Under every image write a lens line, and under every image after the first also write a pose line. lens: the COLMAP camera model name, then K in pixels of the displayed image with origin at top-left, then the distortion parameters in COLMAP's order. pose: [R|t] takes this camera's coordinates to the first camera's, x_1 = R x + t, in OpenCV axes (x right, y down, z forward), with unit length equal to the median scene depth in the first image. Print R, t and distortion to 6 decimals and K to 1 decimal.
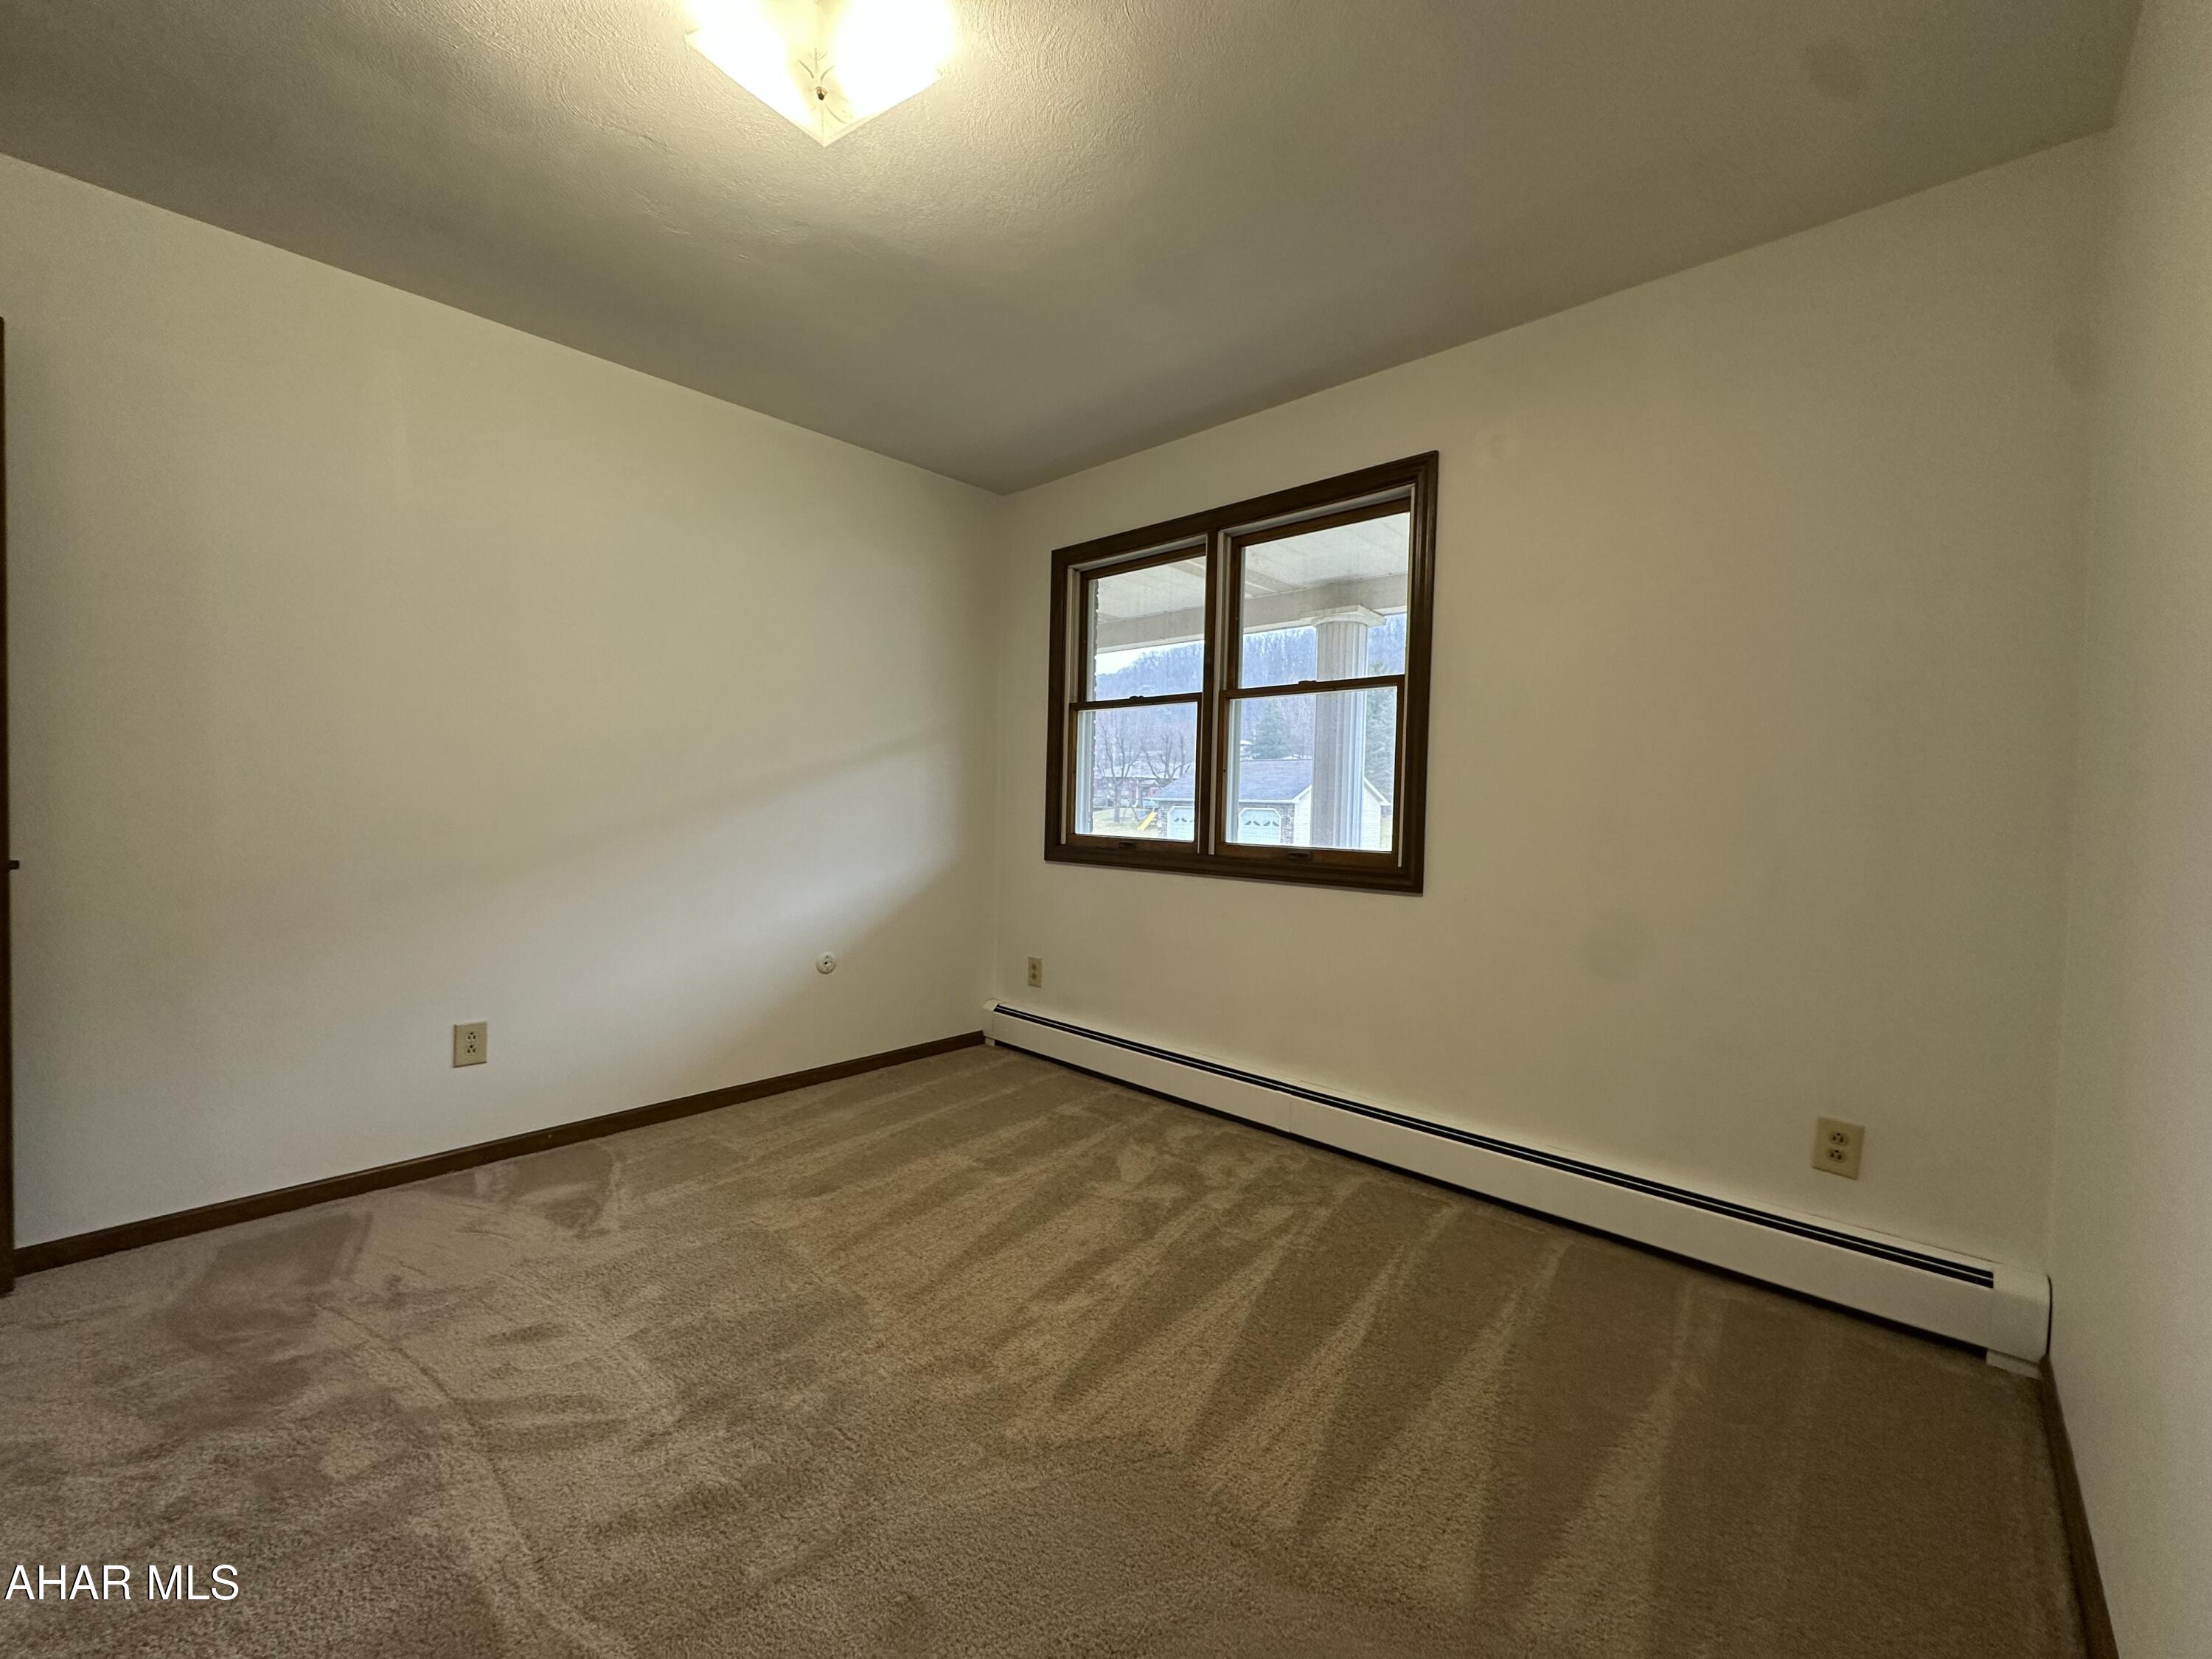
lens RADIAL K [[879.8, 0, 1106.0], [0, 879.8, 829.5], [0, 0, 1]] dist [-0.003672, -0.000331]
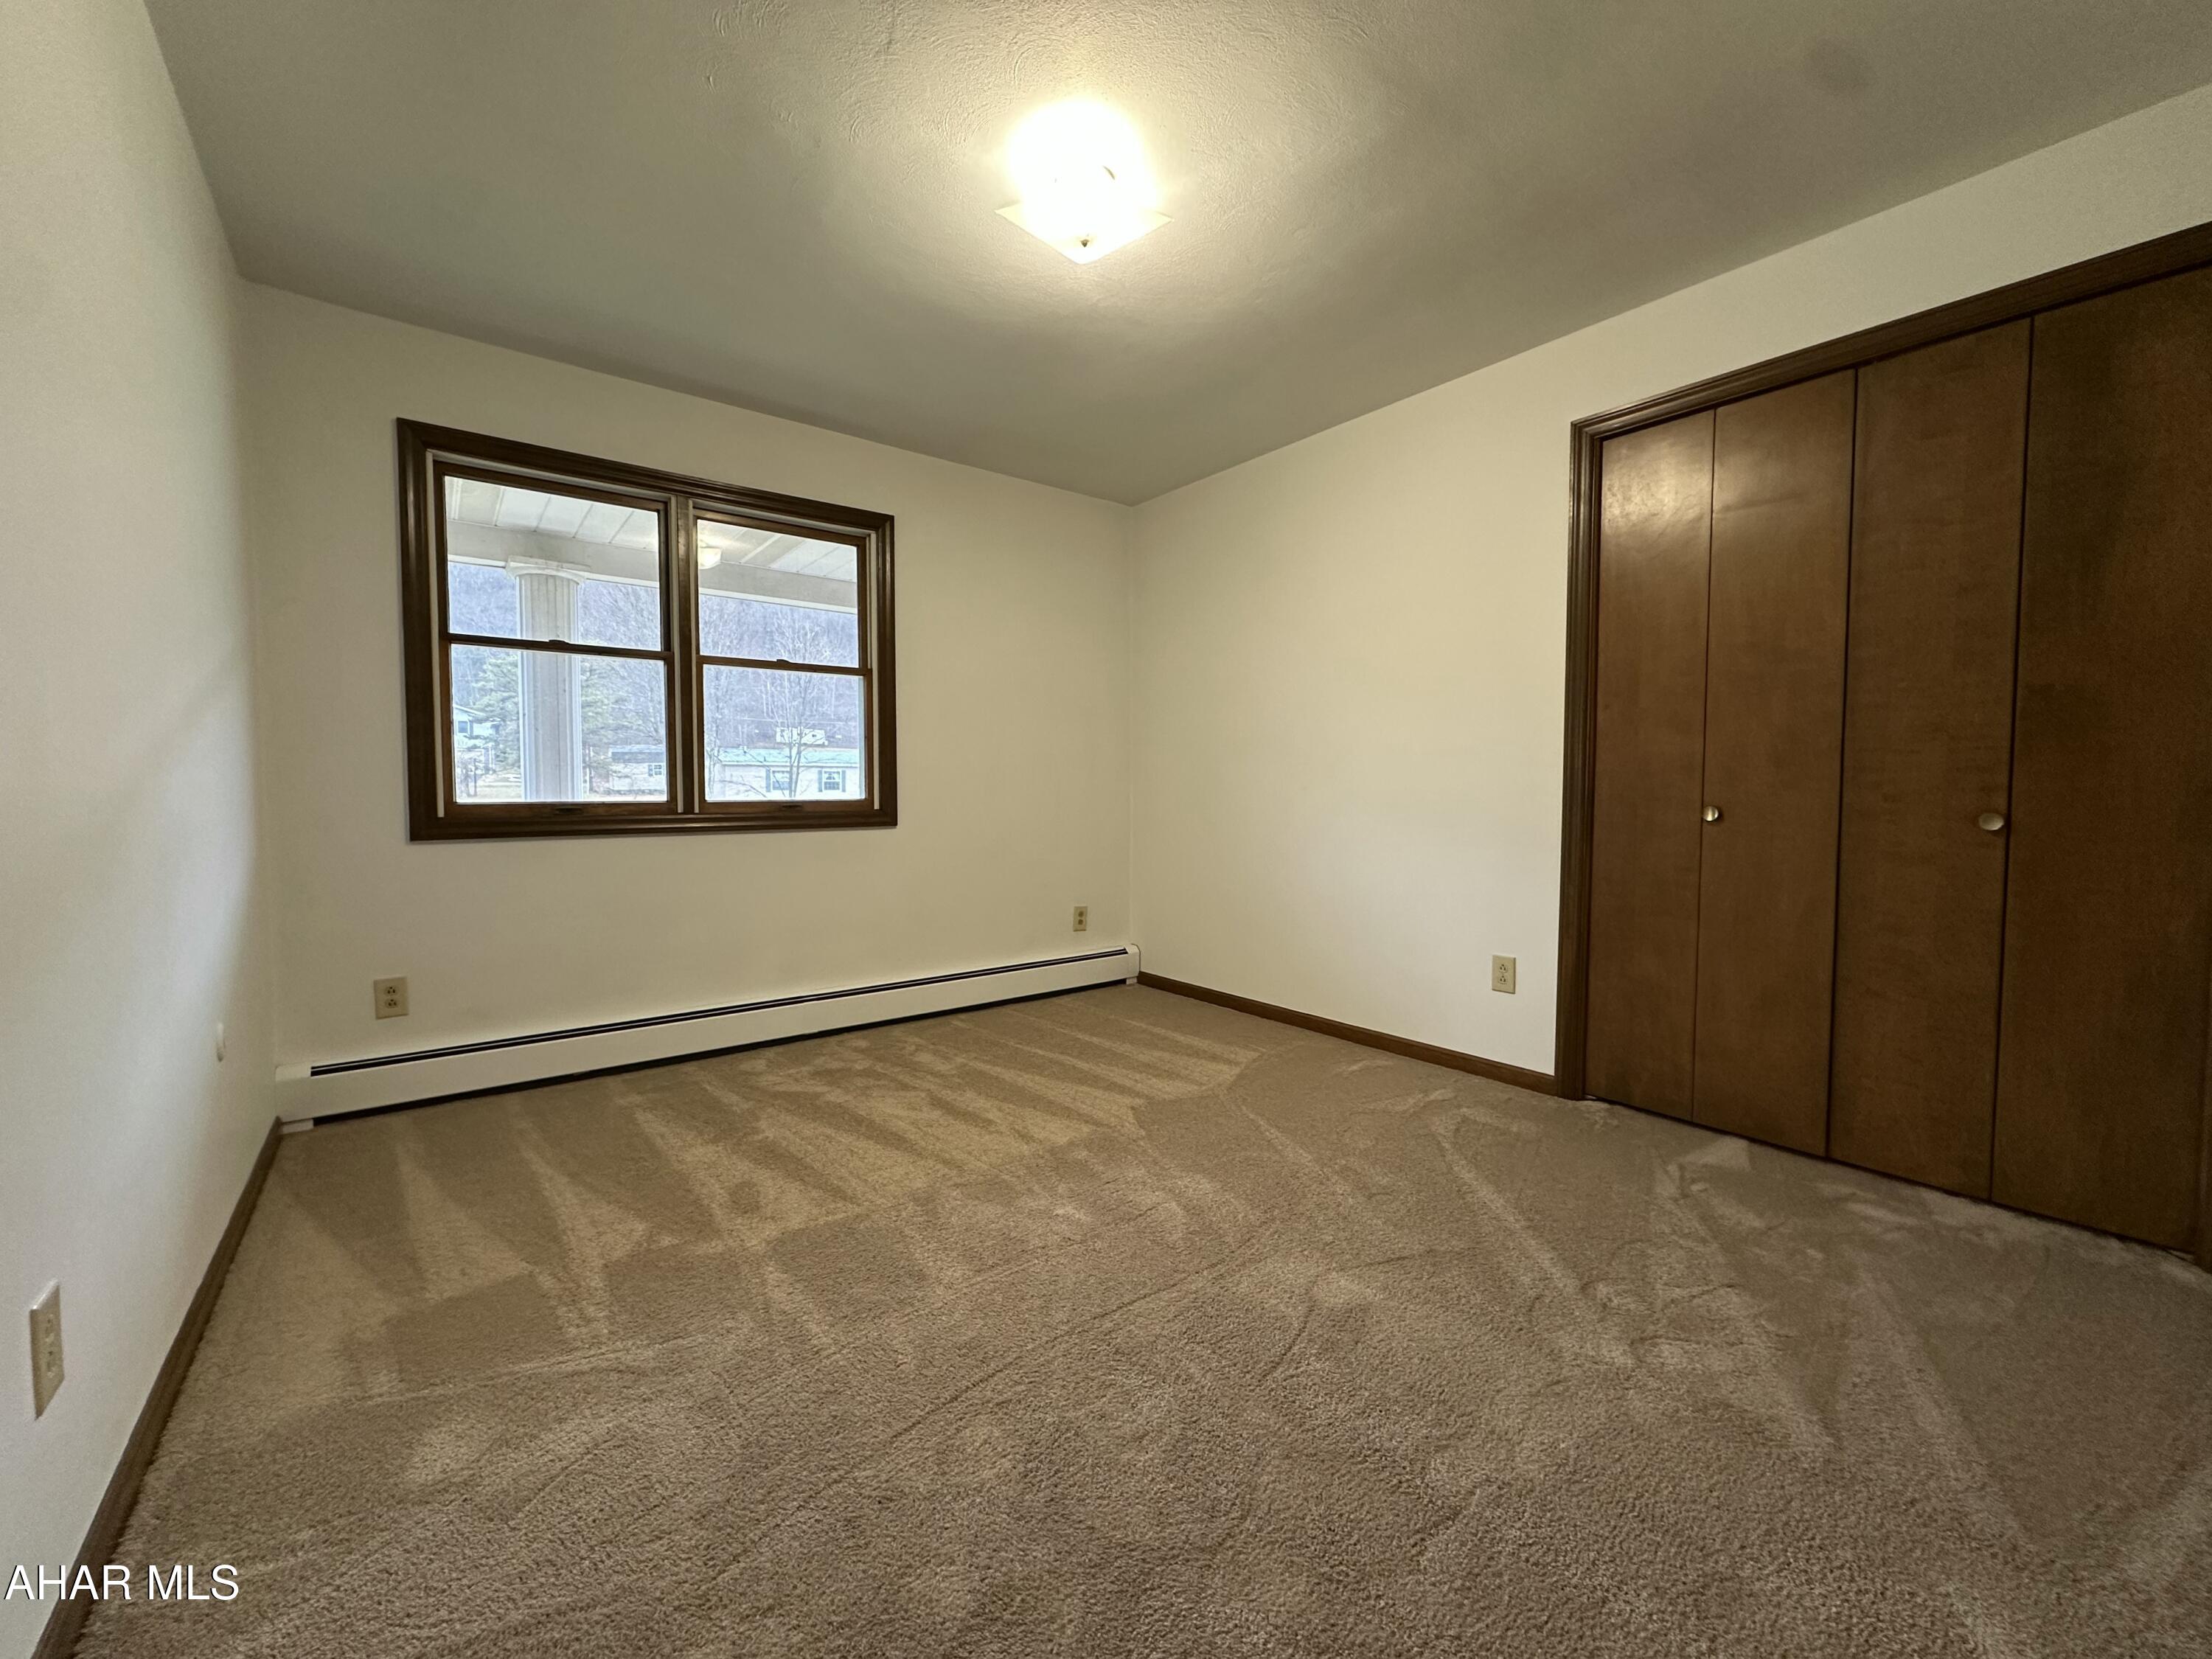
lens RADIAL K [[879.8, 0, 1106.0], [0, 879.8, 829.5], [0, 0, 1]] dist [-0.003672, -0.000331]
pose [[0.156866, -0.070704, 0.985086, -0.826954], [0.035324, 0.997198, 0.065949, -0.003289], [-0.986988, 0.024452, 0.158924, 0.360557]]
